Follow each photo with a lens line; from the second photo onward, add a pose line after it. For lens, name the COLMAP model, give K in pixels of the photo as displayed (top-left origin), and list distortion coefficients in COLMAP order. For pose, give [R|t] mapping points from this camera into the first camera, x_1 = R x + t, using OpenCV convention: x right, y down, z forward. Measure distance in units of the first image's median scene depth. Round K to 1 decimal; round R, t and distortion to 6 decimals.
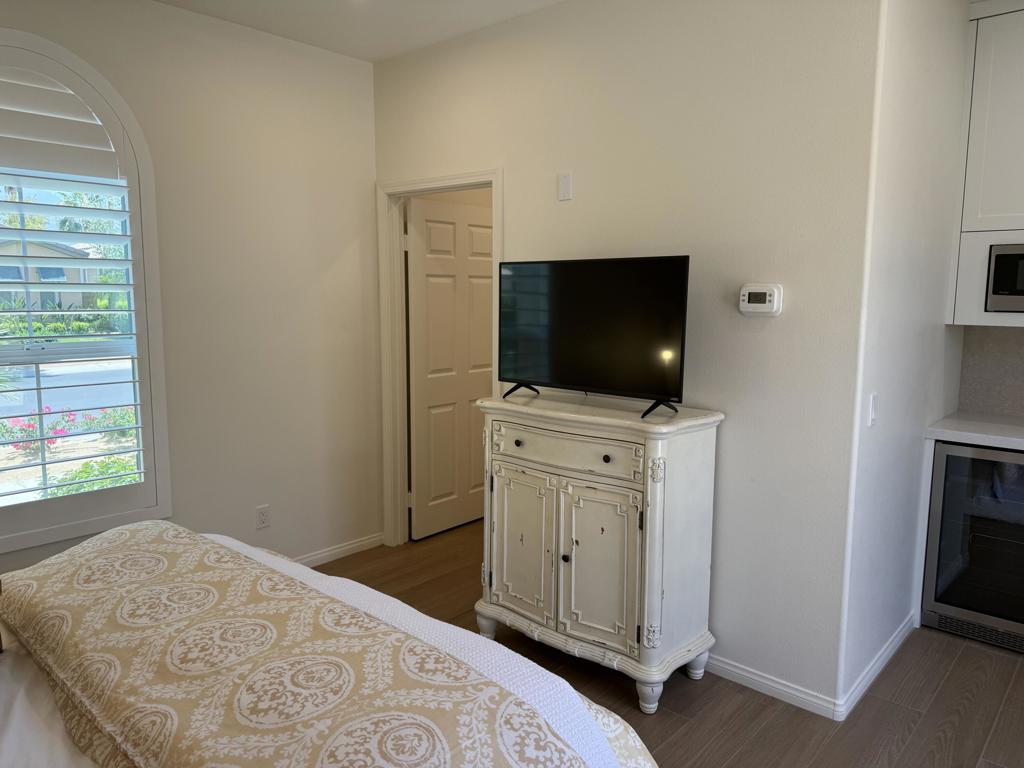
lens RADIAL K [[739.2, 0, 512.0], [0, 739.2, 384.0], [0, 0, 1]] dist [0.045805, -0.062194]
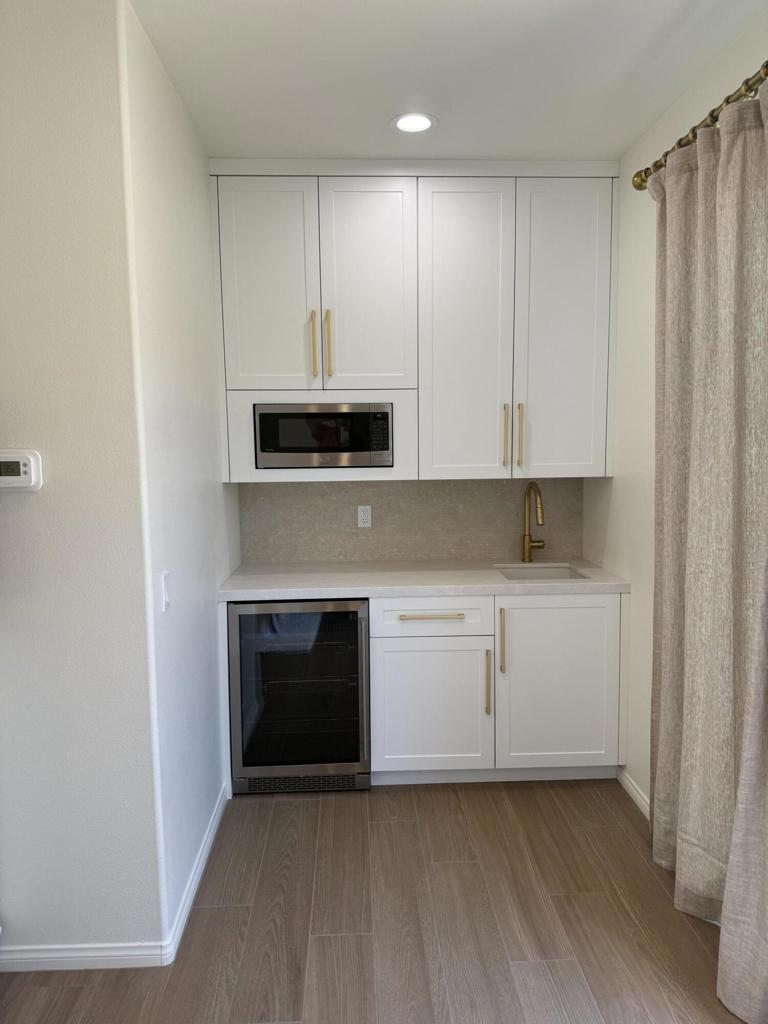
lens RADIAL K [[729.7, 0, 384.0], [0, 729.7, 512.0], [0, 0, 1]] dist [0.100425, -0.166980]
pose [[0.724597, -0.086795, 0.683685, 0.071350], [0.106120, 0.994258, 0.013753, -0.033808], [-0.680953, 0.062587, 0.729647, 0.153749]]
